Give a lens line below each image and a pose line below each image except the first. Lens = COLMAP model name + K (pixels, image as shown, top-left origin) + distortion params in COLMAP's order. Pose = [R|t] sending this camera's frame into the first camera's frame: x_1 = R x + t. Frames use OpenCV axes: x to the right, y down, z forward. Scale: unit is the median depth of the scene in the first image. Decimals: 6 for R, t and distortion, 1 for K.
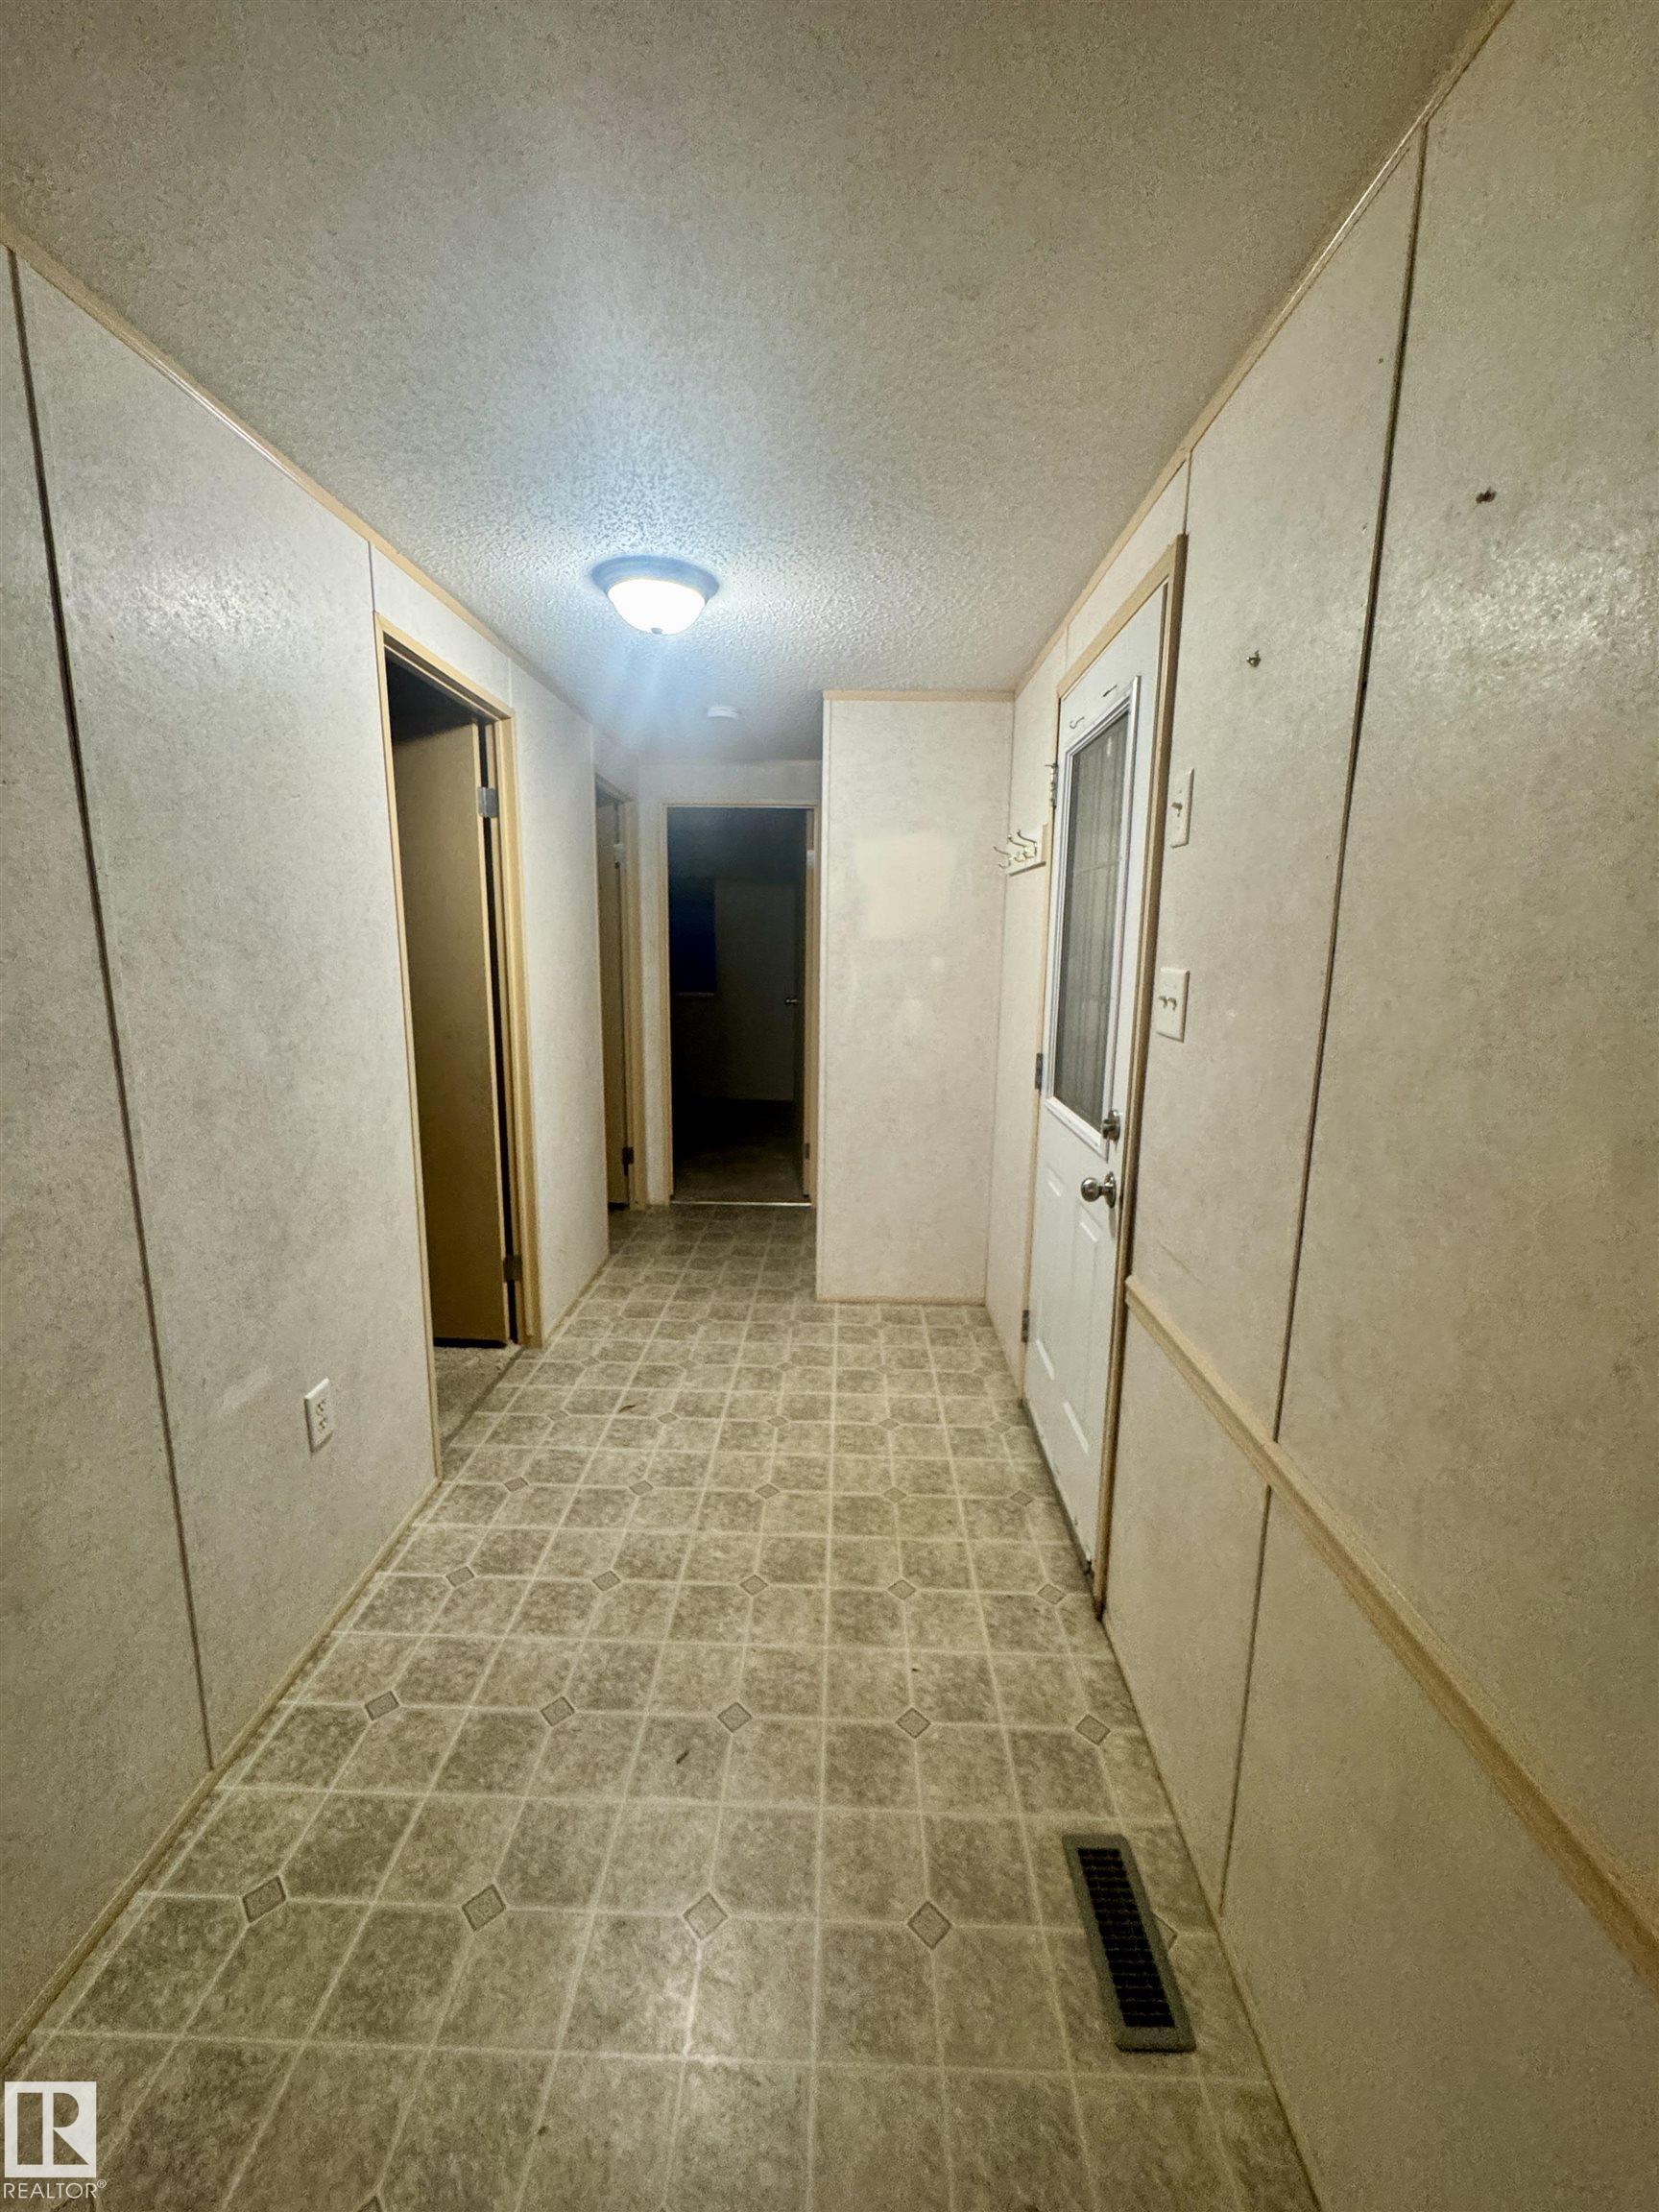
lens RADIAL K [[881.6, 0, 826.0], [0, 881.6, 1100.6], [0, 0, 1]] dist [-0.003009, 0.000986]
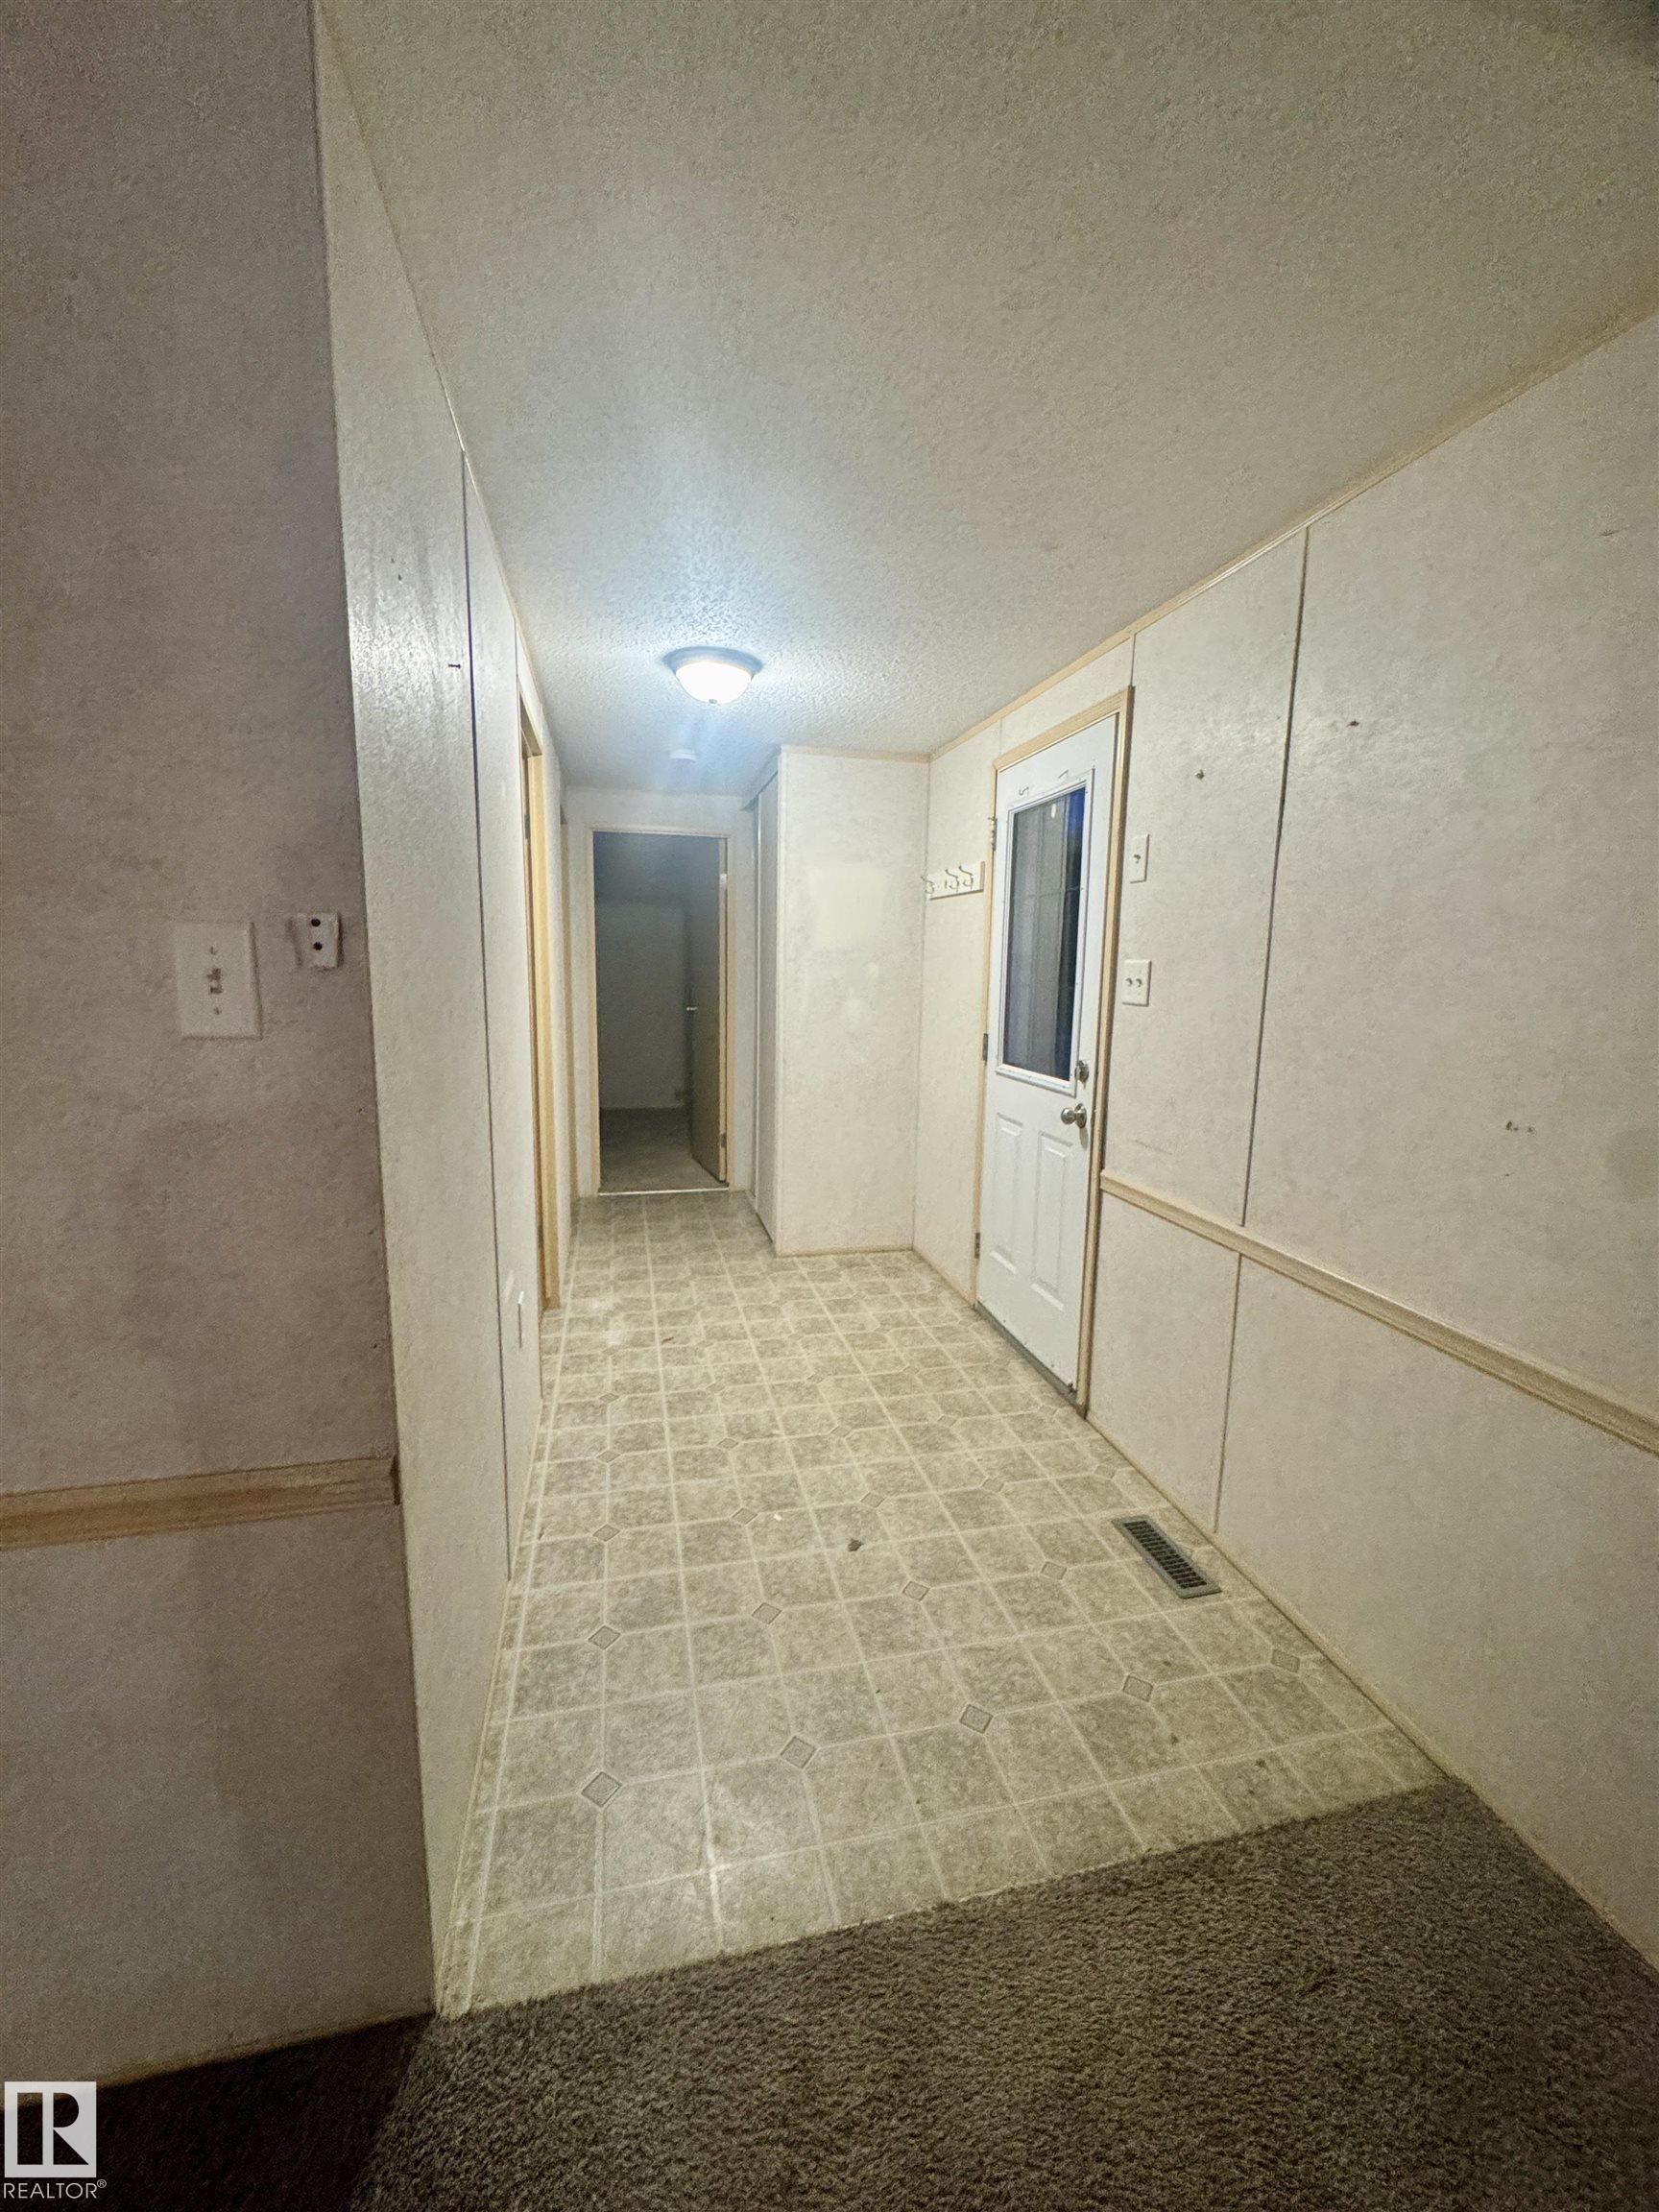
lens RADIAL K [[881.6, 0, 825.1], [0, 881.6, 1098.3], [0, 0, 1]] dist [-0.003009, 0.000986]
pose [[0.968414, -0.033464, 0.247094, -0.363543], [0.040607, 0.998890, -0.023866, 0.074362], [-0.246021, 0.033146, 0.968698, -0.248175]]
